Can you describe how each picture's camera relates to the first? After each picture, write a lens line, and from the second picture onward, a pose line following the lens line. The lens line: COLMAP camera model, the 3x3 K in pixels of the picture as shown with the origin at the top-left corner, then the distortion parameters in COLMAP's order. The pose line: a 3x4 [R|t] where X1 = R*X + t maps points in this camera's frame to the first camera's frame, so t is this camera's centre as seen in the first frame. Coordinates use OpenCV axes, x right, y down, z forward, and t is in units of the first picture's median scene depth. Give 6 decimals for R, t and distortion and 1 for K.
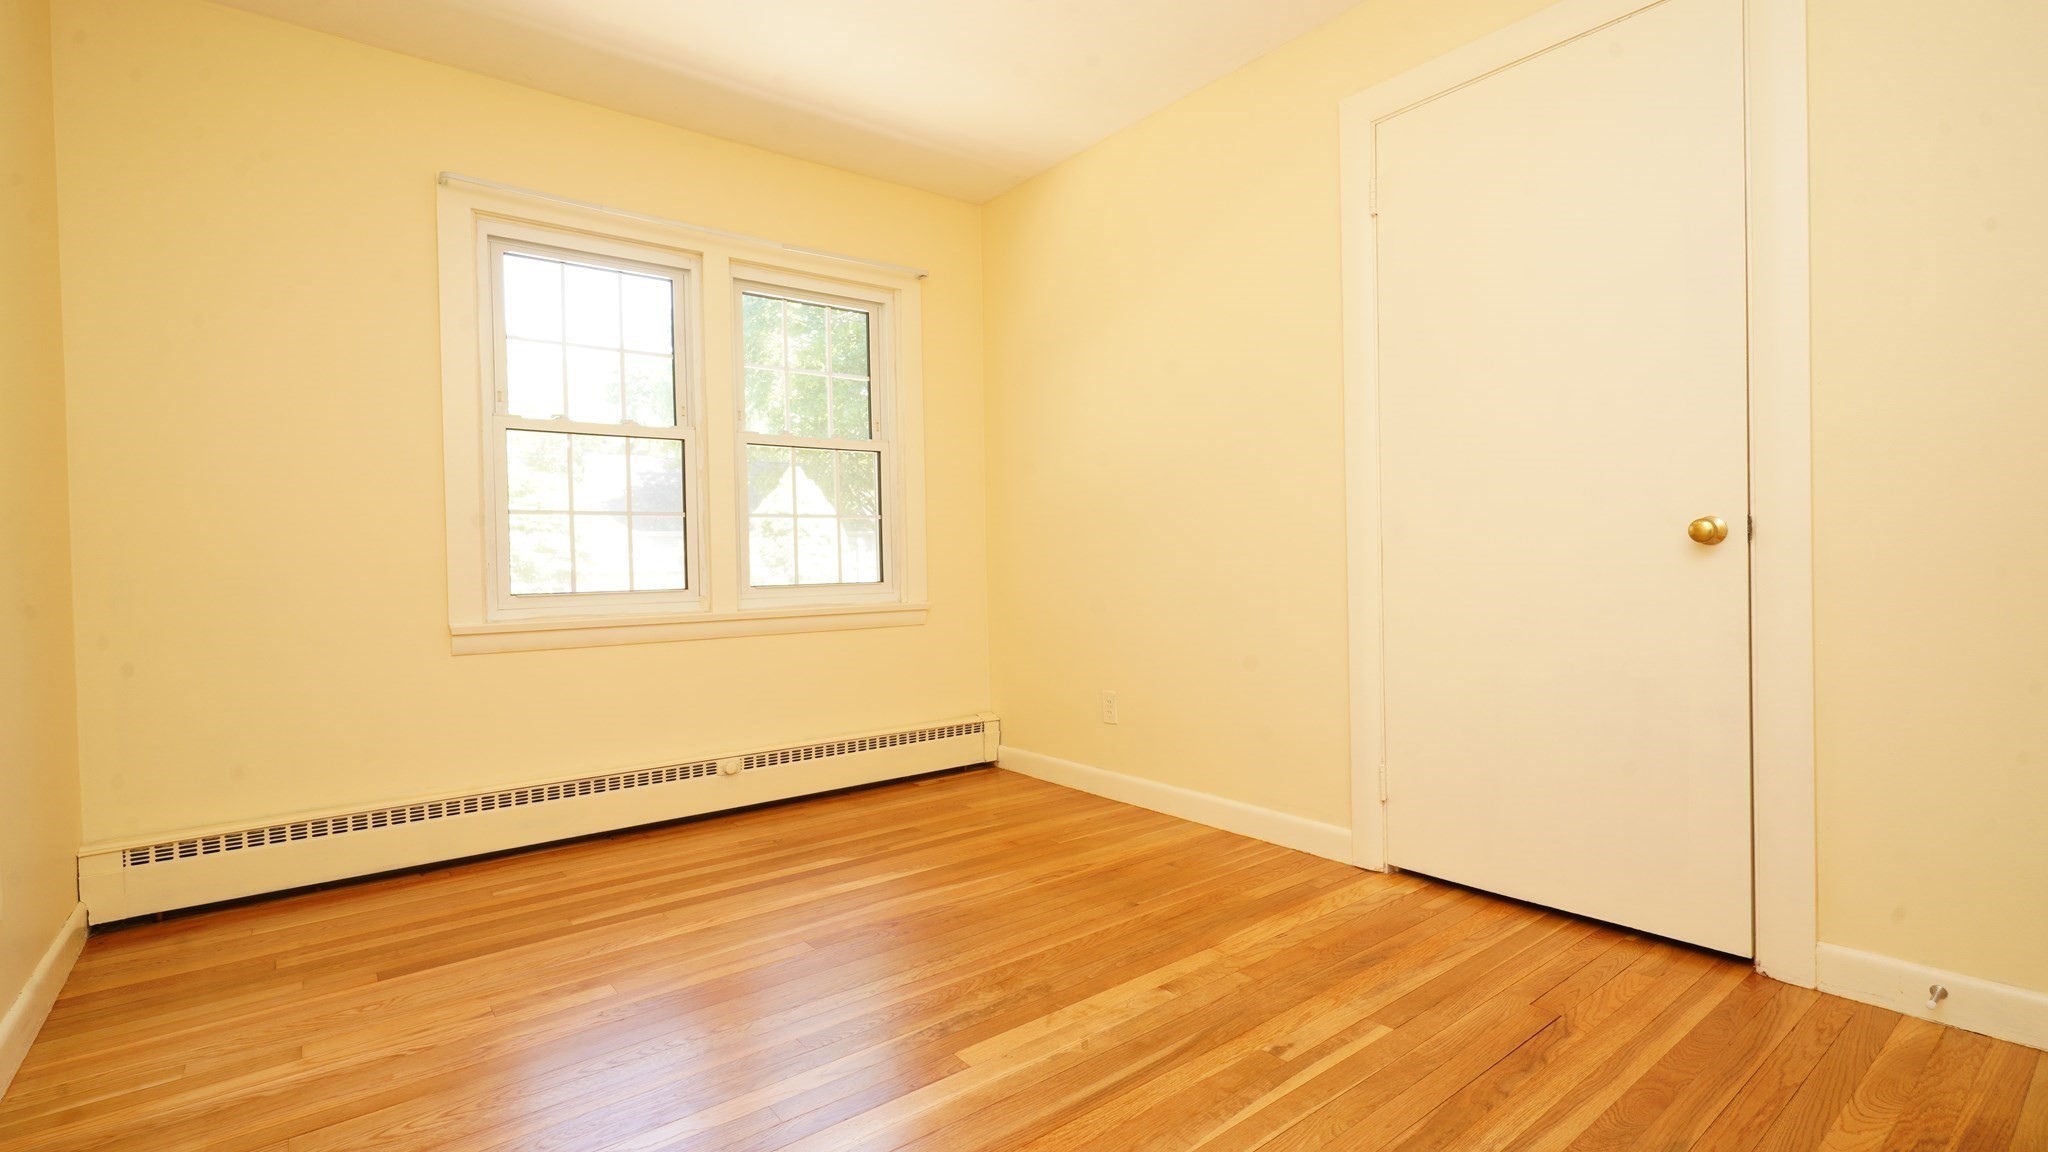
lens RADIAL K [[925.4, 0, 1028.3], [0, 925.4, 580.8], [0, 0, 1]] dist [-0.004450, 0.001259]
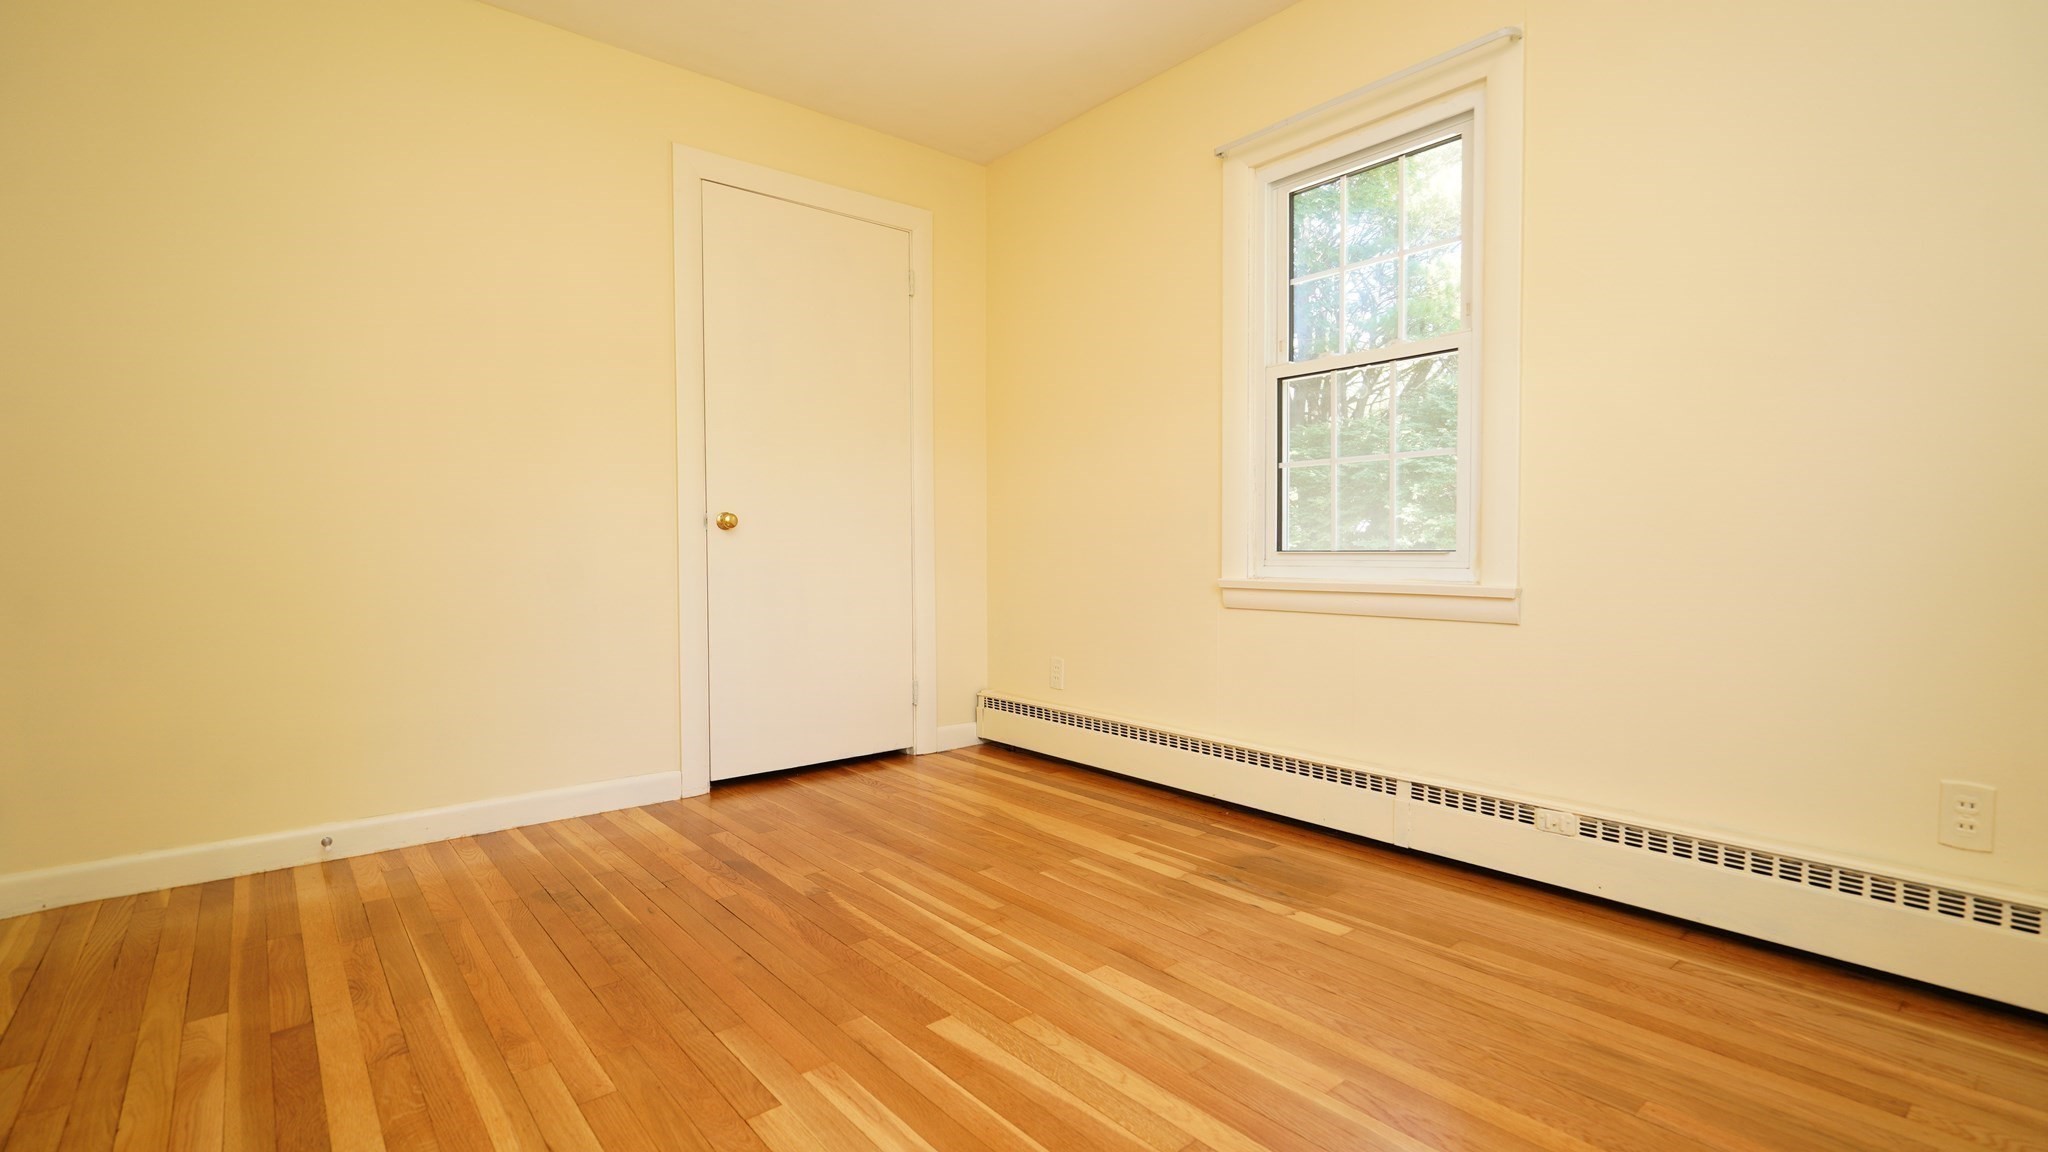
lens RADIAL K [[925.4, 0, 1025.4], [0, 925.4, 565.2], [0, 0, 1]] dist [-0.004450, 0.001259]
pose [[0.034974, 0.027599, -0.999007, 0.391479], [-0.024734, 0.999336, 0.026742, 0.011513], [0.999082, 0.023775, 0.035634, 0.732008]]
